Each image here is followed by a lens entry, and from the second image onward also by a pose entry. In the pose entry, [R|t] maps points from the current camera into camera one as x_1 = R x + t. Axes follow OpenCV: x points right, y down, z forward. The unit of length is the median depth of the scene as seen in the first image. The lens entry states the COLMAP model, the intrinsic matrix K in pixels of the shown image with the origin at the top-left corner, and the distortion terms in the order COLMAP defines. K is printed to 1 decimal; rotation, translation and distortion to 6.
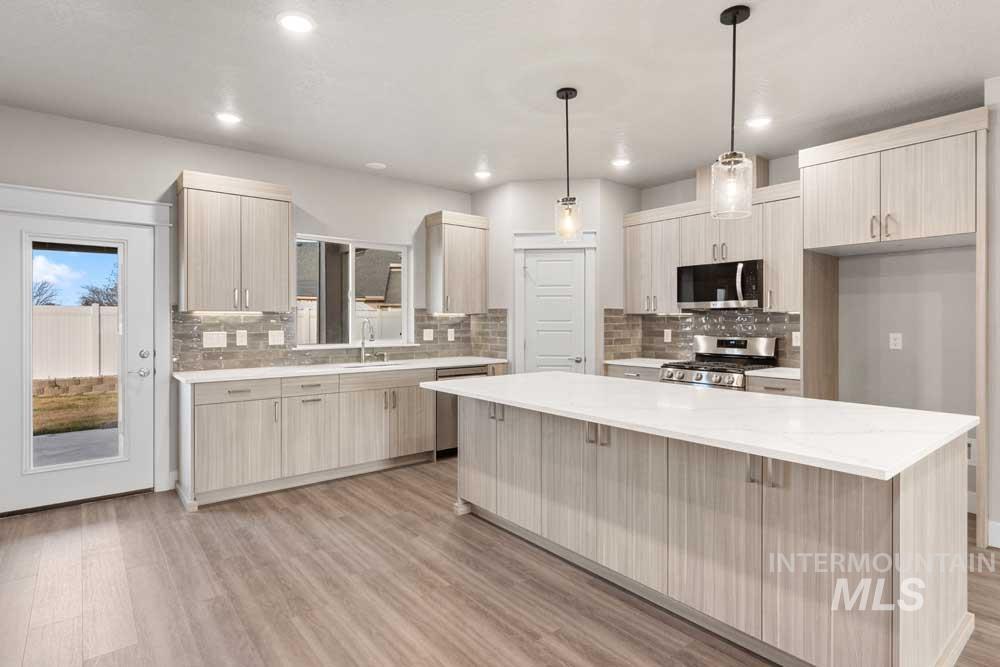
lens RADIAL K [[521.3, 0, 502.7], [0, 521.3, 323.8], [0, 0, 1]] dist [-0.004852, -0.000553]
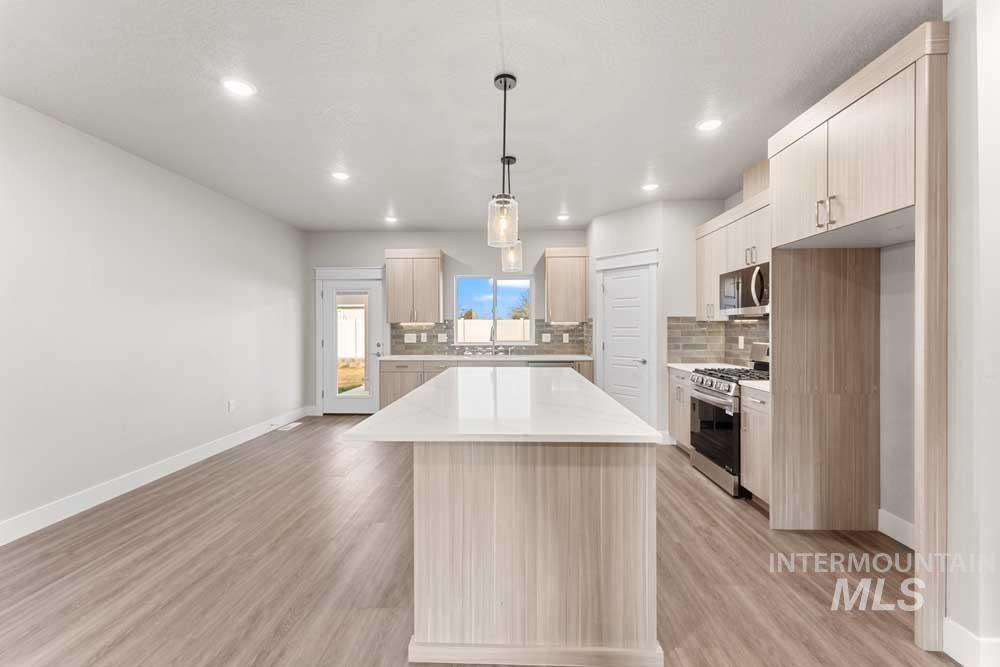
lens RADIAL K [[399.0, 0, 499.1], [0, 399.0, 330.4], [0, 0, 1]] dist [0.001103, -0.000776]
pose [[0.747828, 0.003680, -0.663883, 0.582854], [-0.001478, 0.999991, 0.003879, -0.003297], [0.663891, -0.001920, 0.747827, 0.147232]]
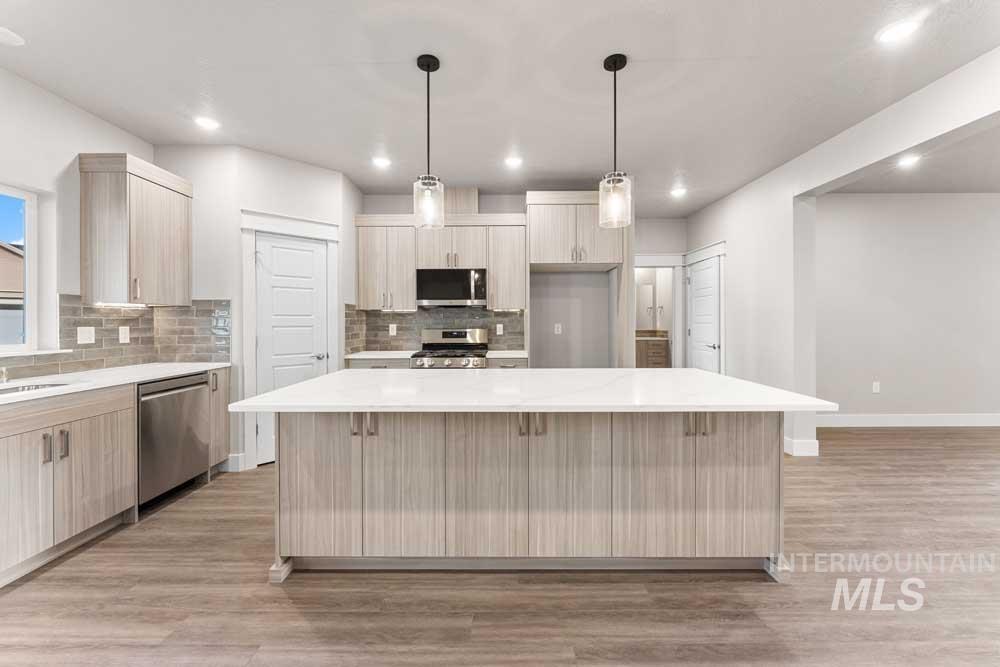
lens RADIAL K [[399.0, 0, 499.4], [0, 399.0, 323.3], [0, 0, 1]] dist [0.001103, -0.000776]
pose [[0.629531, -0.005361, 0.776957, -0.255045], [0.008742, 0.999962, -0.000183, 0.013436], [-0.776926, 0.006907, 0.629554, 0.338348]]
